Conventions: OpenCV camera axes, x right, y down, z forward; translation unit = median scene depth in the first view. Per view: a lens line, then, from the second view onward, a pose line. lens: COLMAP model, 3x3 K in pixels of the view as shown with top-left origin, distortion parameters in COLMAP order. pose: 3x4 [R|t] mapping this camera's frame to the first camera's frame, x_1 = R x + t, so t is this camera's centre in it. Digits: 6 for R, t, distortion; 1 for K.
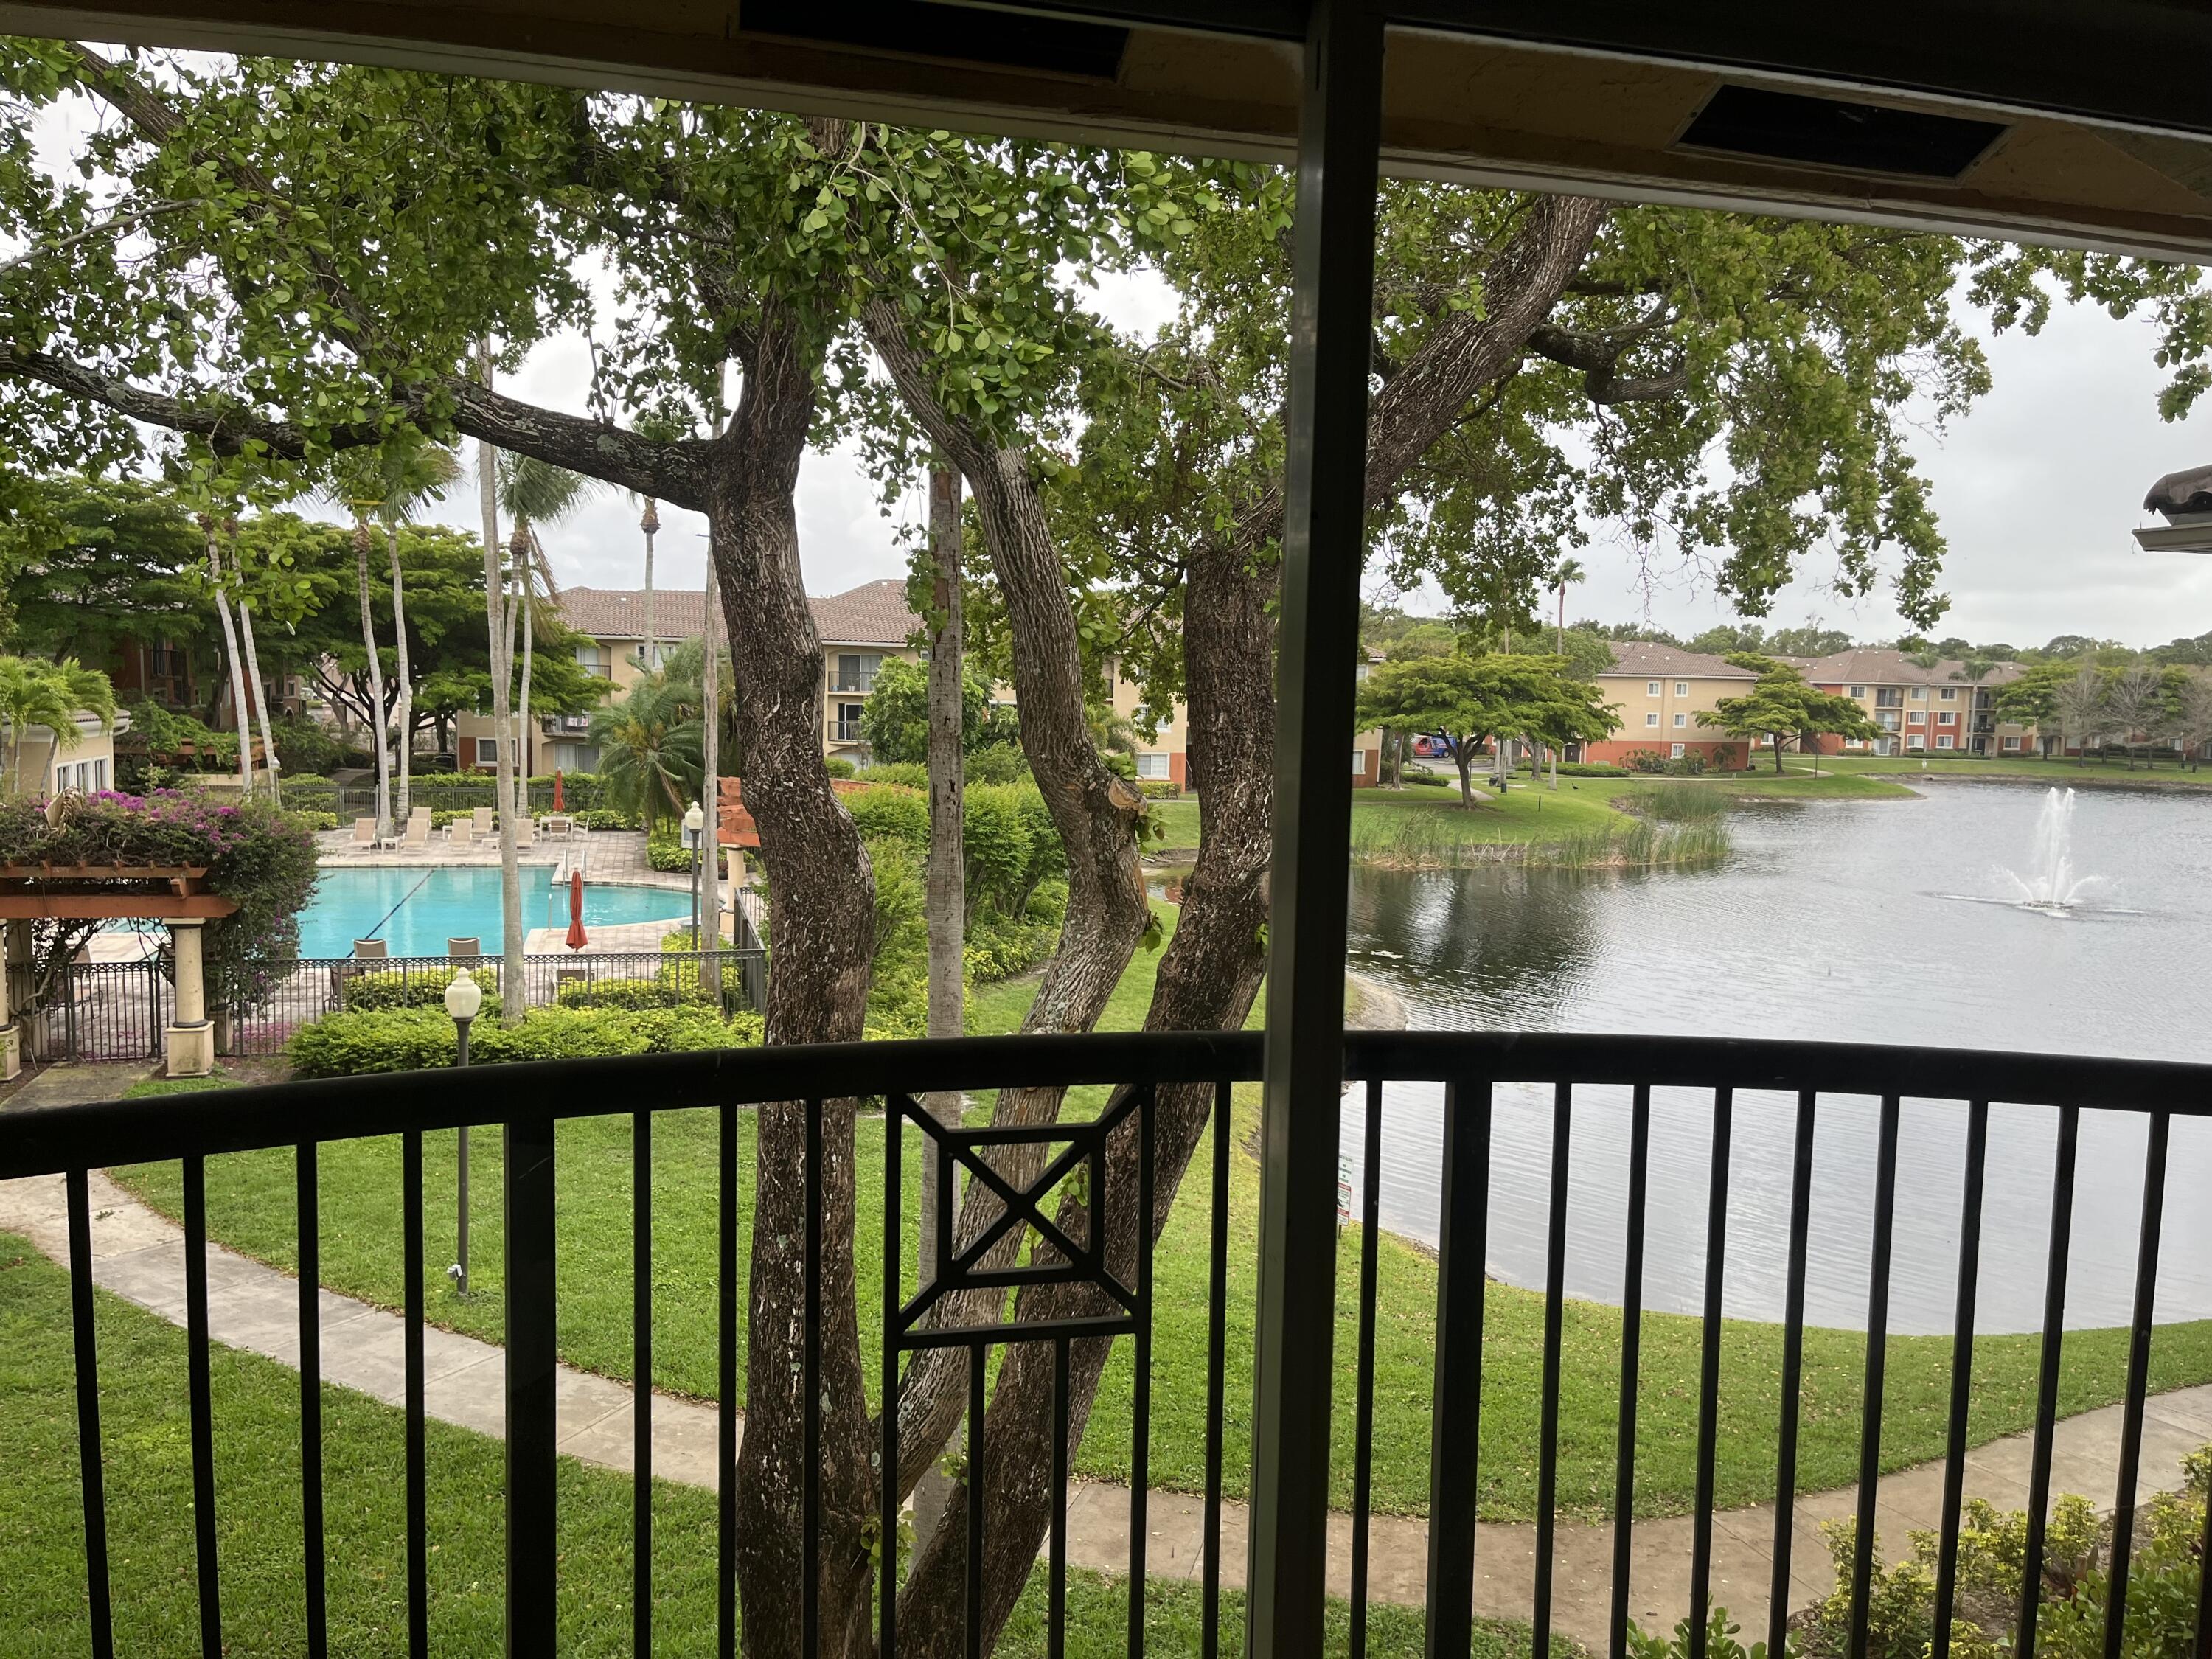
lens RADIAL K [[1694.6, 0, 1098.1], [0, 1694.6, 841.3], [0, 0, 1]] dist [0.057714, -0.049379]
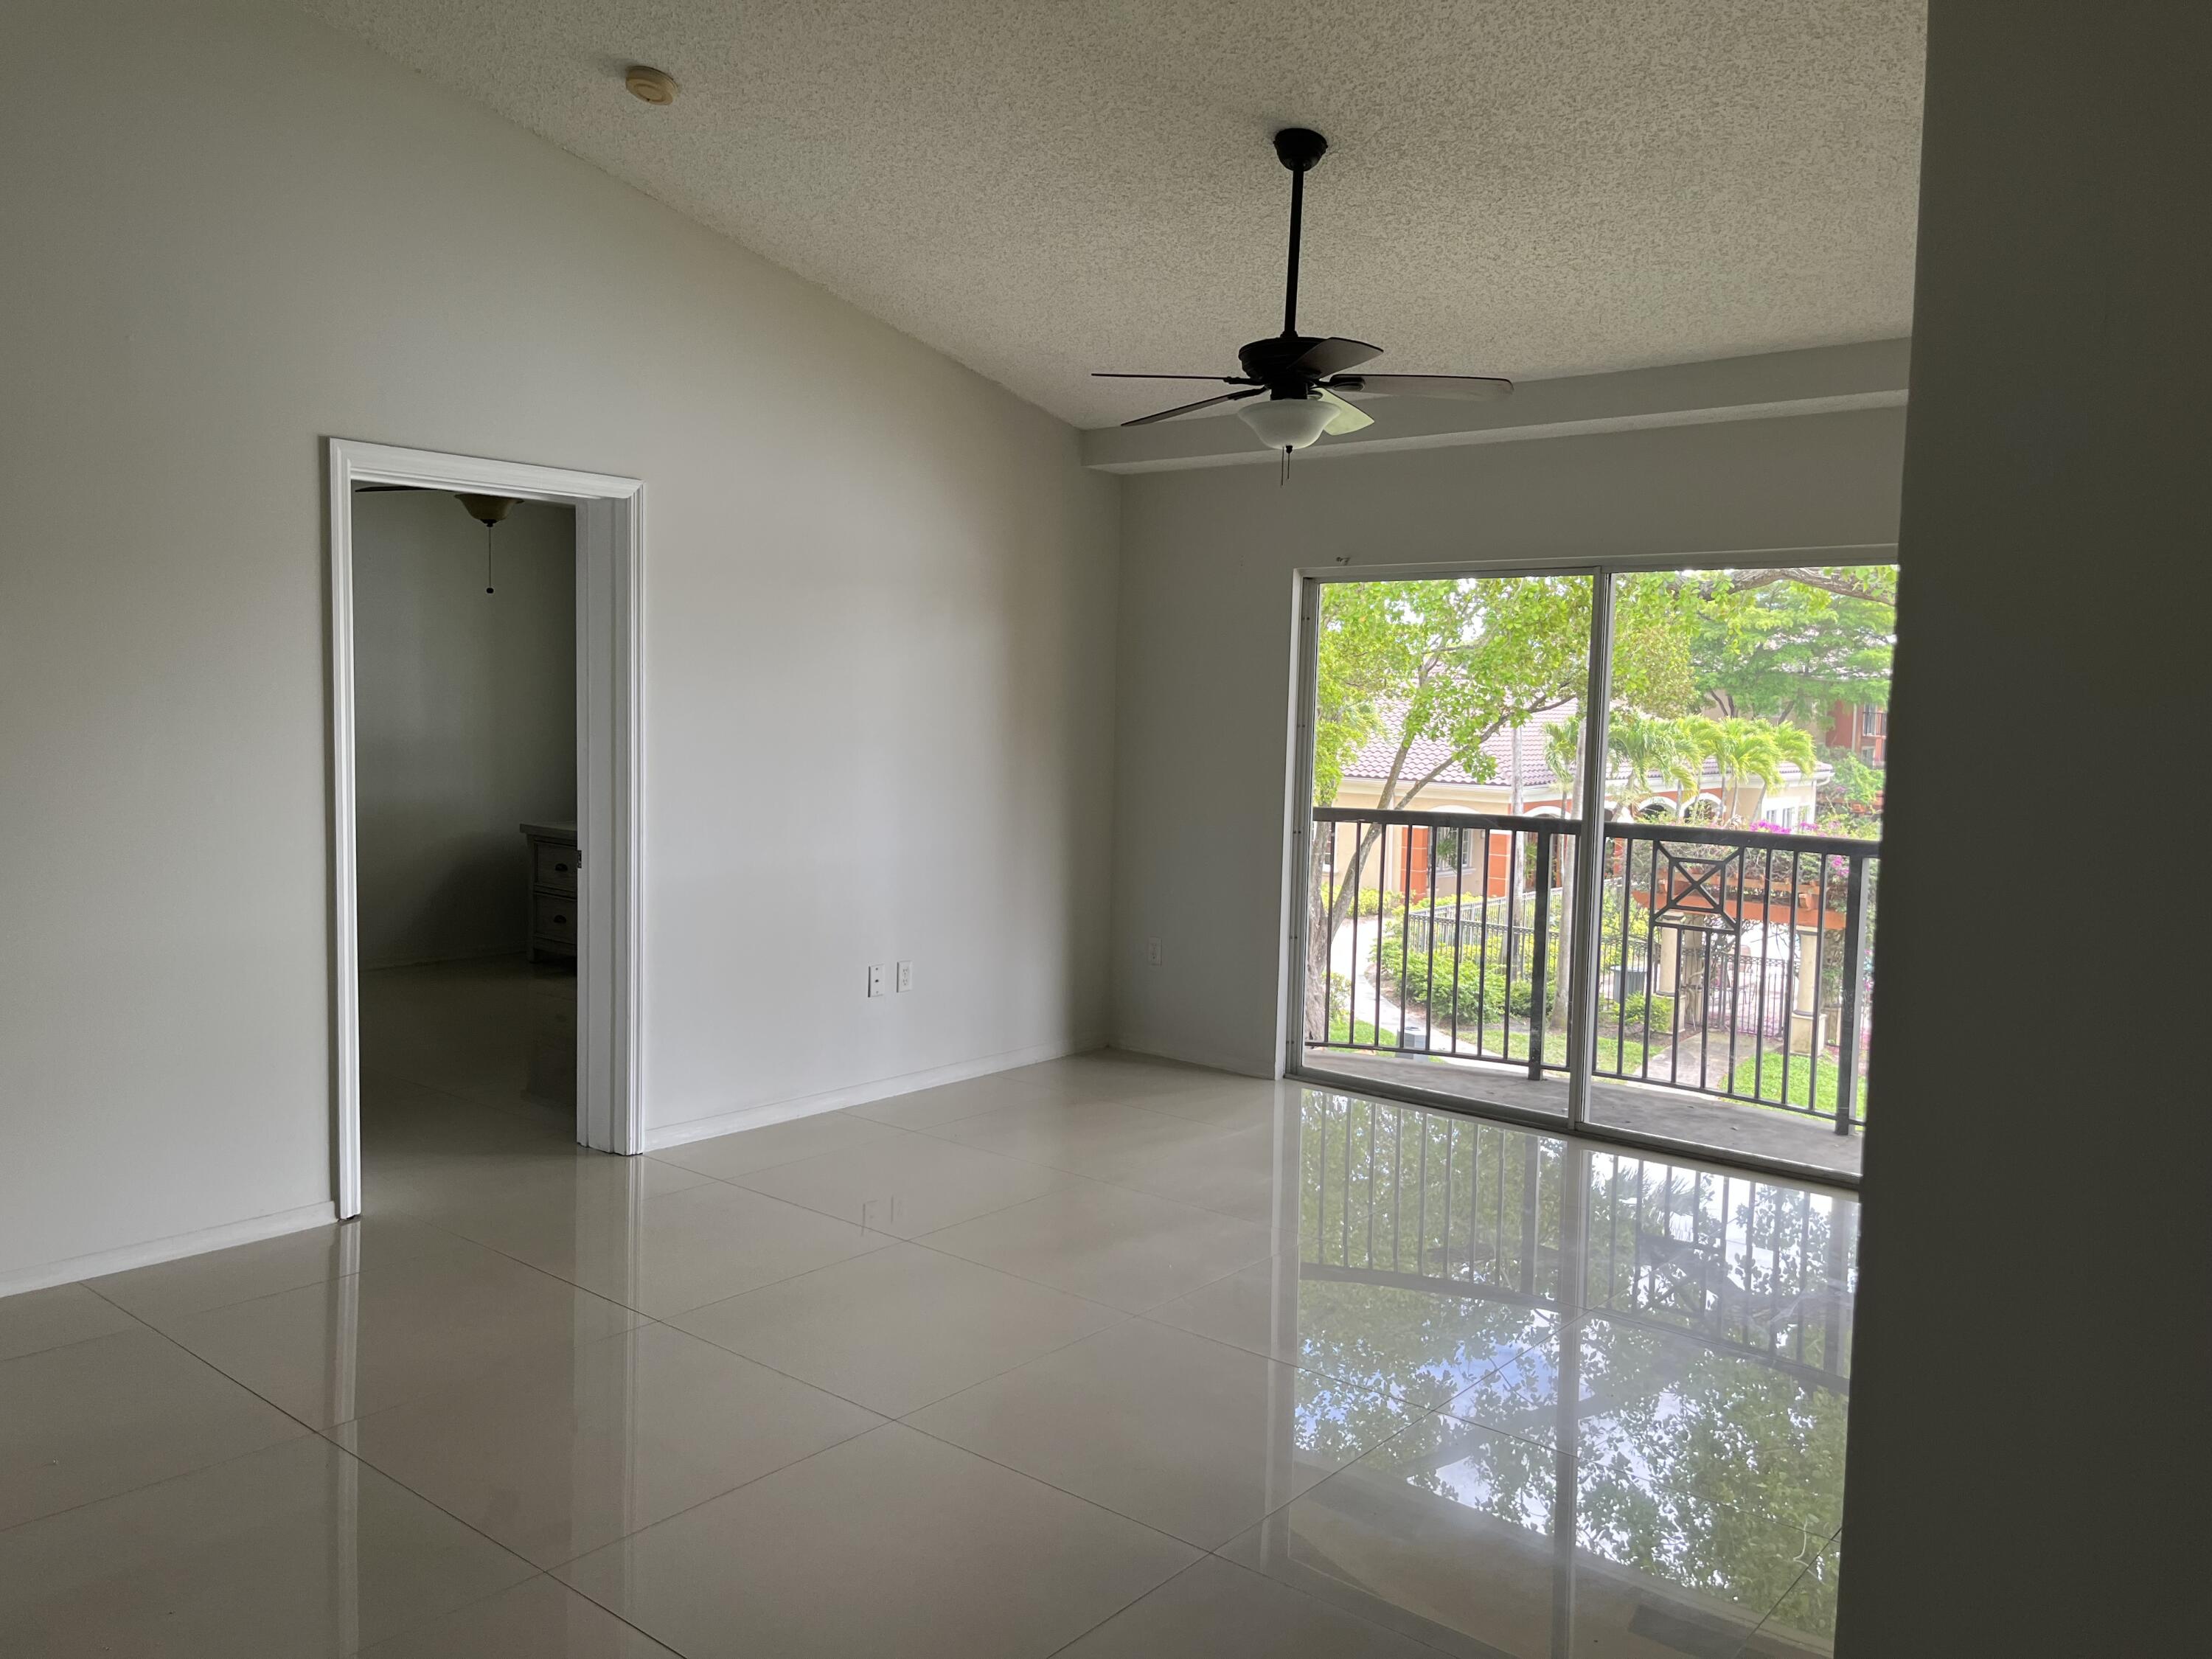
lens RADIAL K [[1694.6, 0, 1092.7], [0, 1694.6, 827.4], [0, 0, 1]] dist [0.057714, -0.049379]
pose [[0.585613, 0.053974, -0.808792, 0.147120], [-0.089926, 0.995948, 0.001352, 0.017247], [0.805587, 0.071940, 0.588093, -0.135897]]
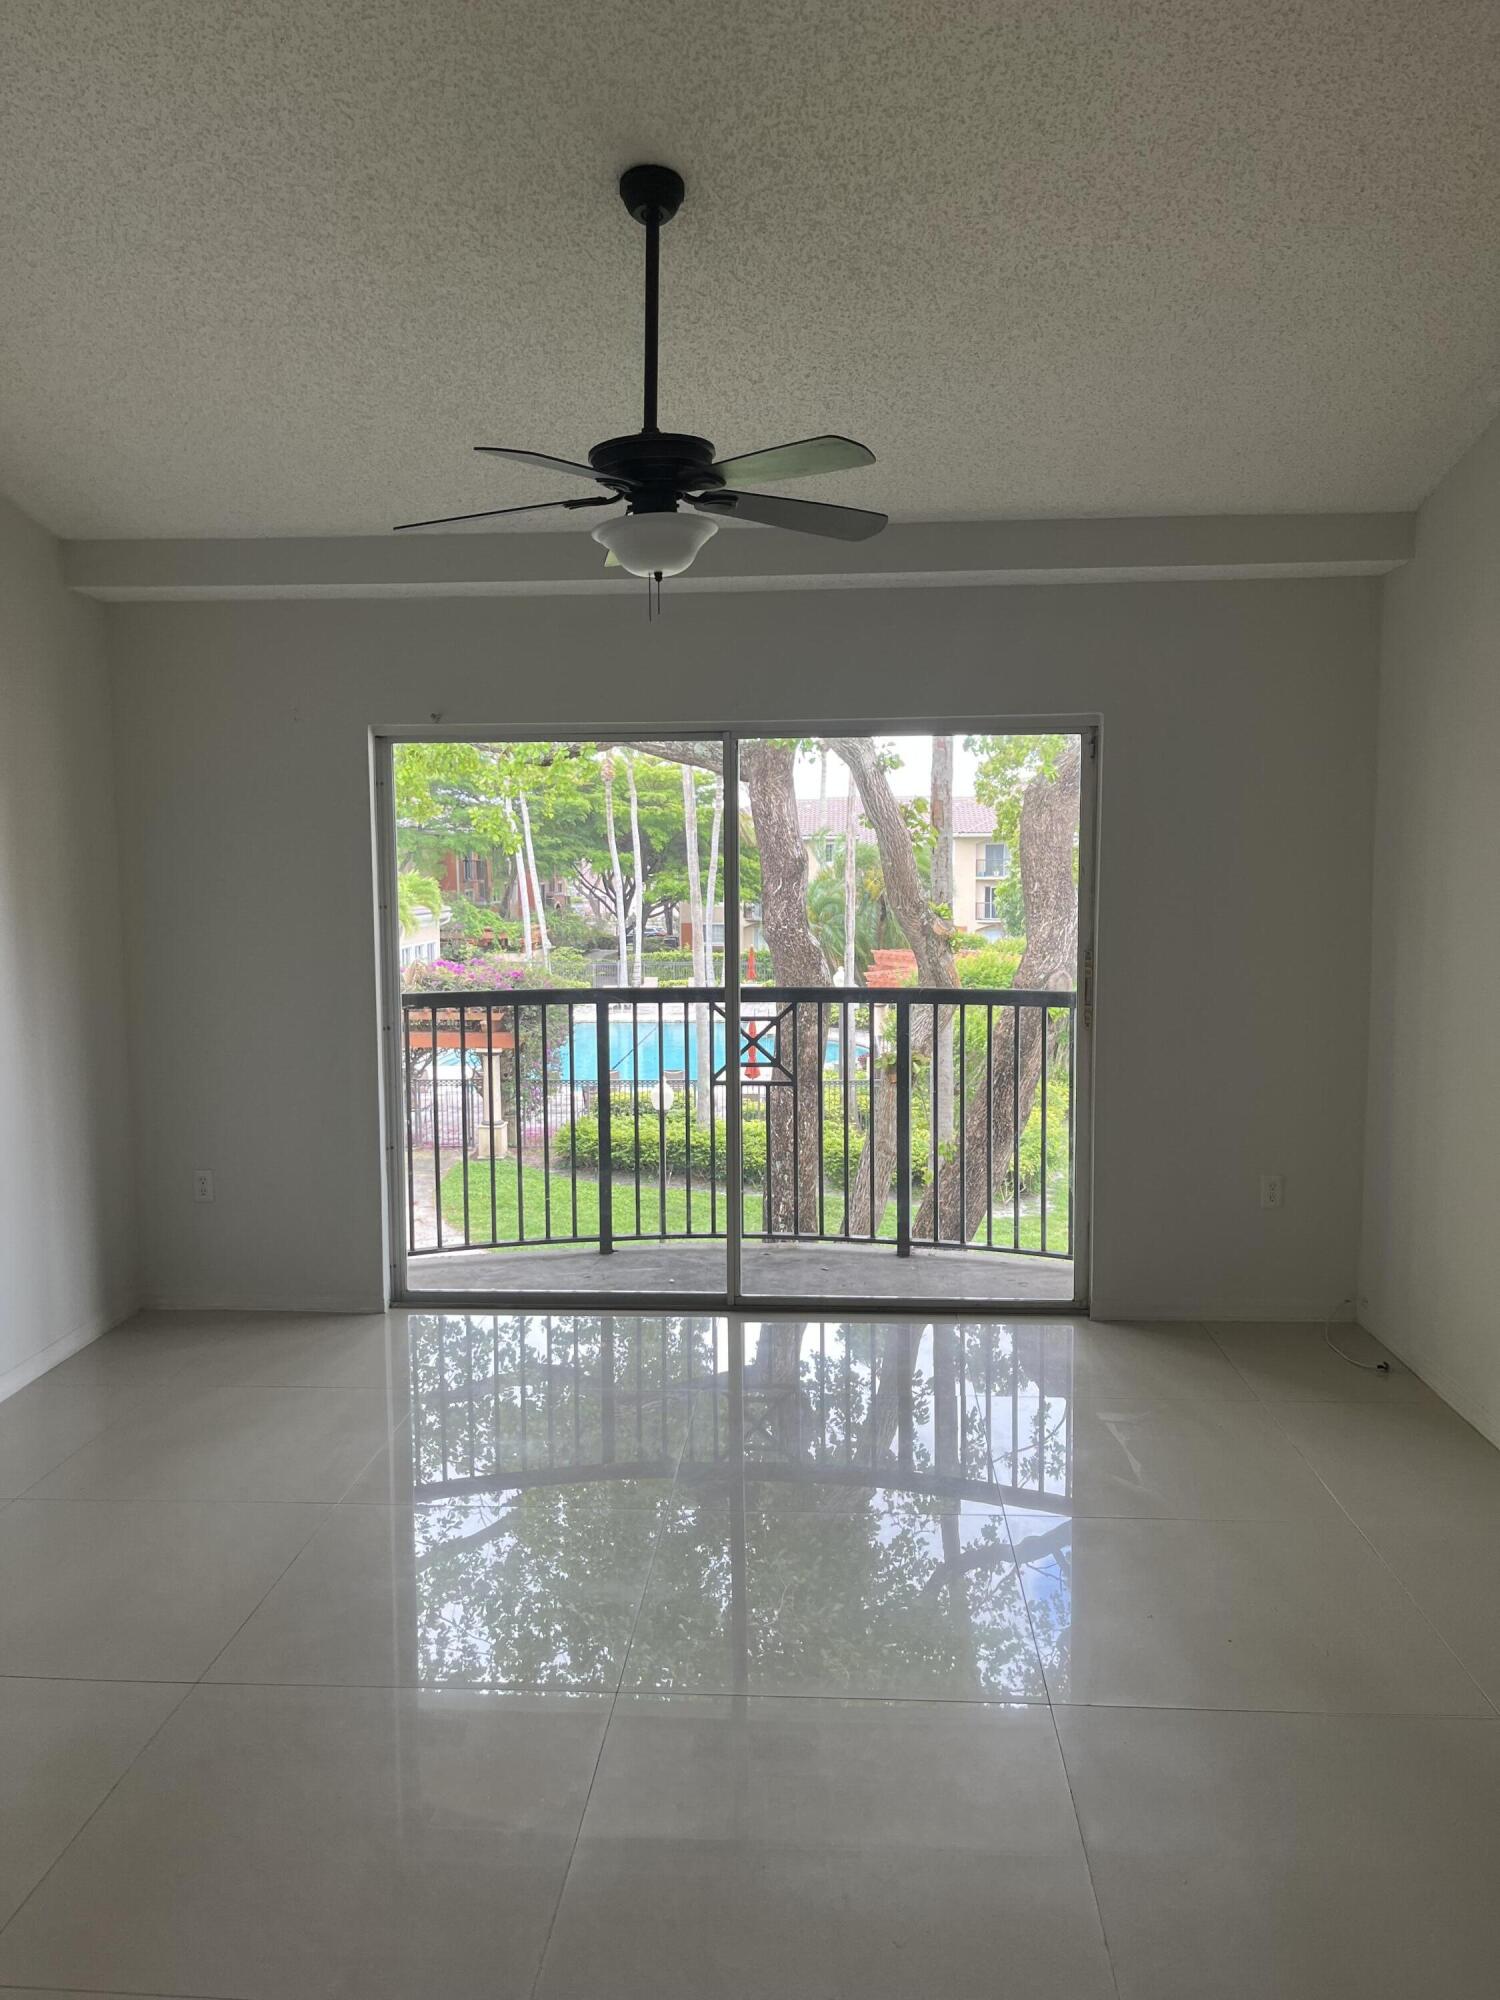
lens RADIAL K [[1532.2, 0, 761.5], [0, 1532.2, 1012.8], [0, 0, 1]] dist [0.057714, -0.049379]
pose [[0.952222, 0.000165, -0.305406, 0.069032], [-0.000111, 1.000000, 0.000193, 0.013512], [0.305406, -0.000150, 0.952222, -0.138741]]
